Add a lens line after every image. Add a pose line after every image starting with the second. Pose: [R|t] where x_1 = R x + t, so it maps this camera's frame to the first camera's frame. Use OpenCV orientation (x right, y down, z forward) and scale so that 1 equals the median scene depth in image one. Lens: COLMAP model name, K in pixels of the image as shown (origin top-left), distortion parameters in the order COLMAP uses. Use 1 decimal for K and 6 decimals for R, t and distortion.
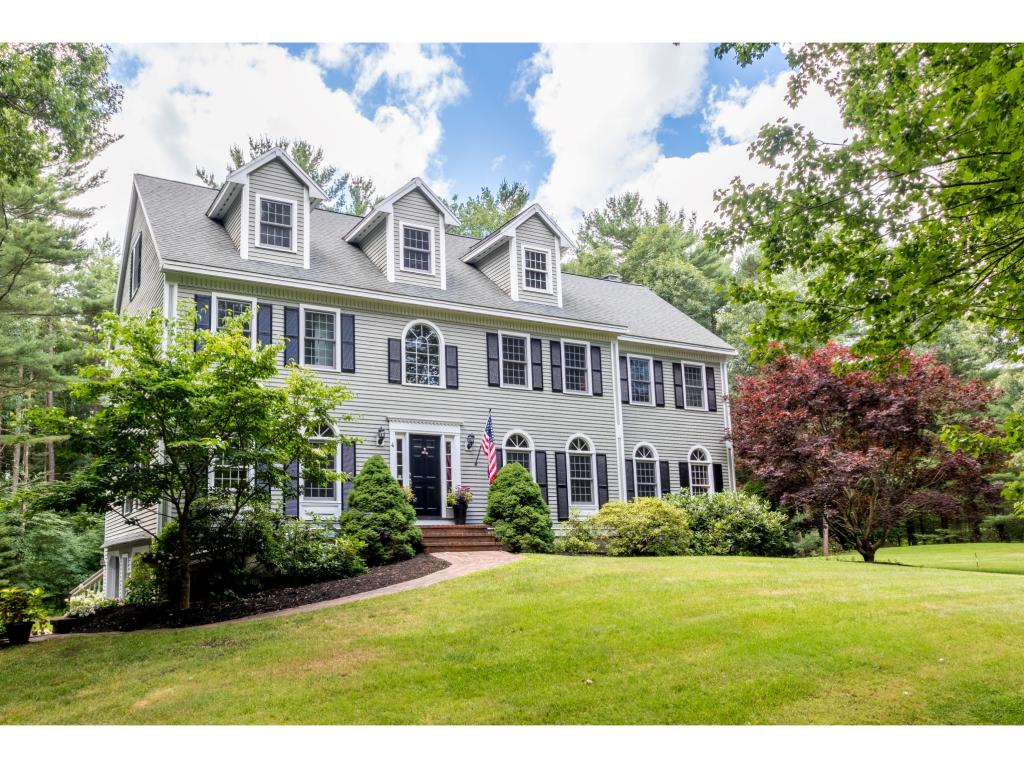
lens RADIAL K [[876.9, 0, 512.0], [0, 876.9, 384.0], [0, 0, 1]] dist [0.009628, 0.000871]
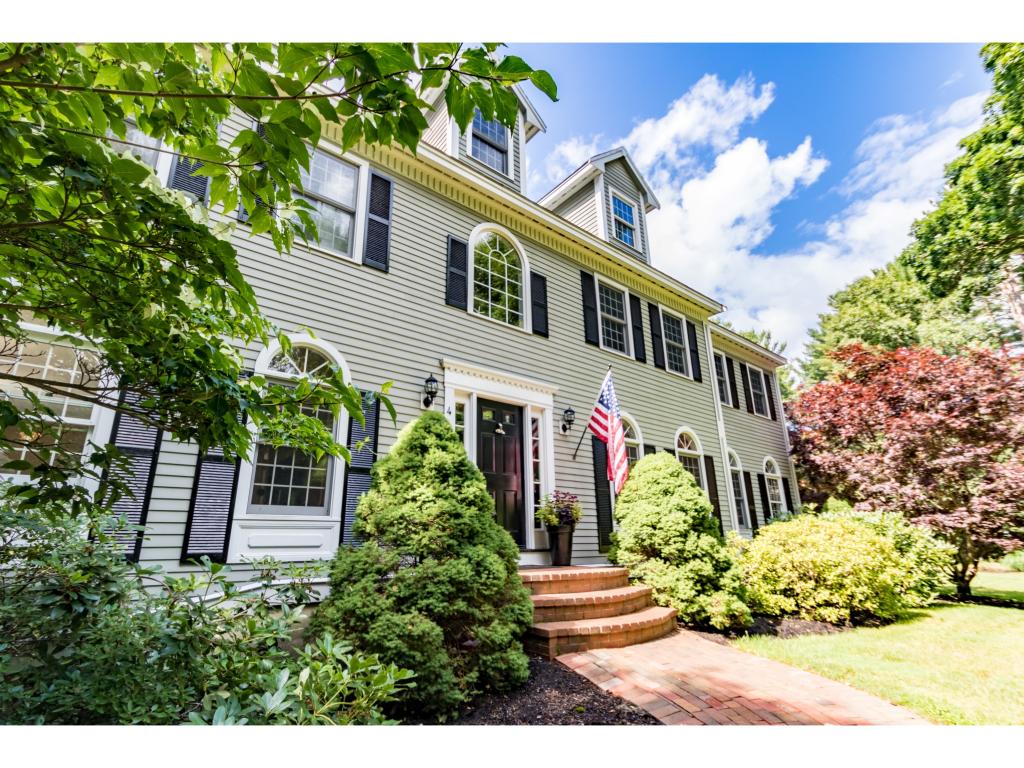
lens RADIAL K [[472.5, 0, 512.0], [0, 472.5, 384.0], [0, 0, 1]] dist [0.012988, -0.010416]
pose [[0.992036, 0.058356, 0.111620, -0.128015], [-0.044403, 0.991333, -0.123644, 0.084954], [-0.117868, 0.117703, 0.986029, 0.684854]]
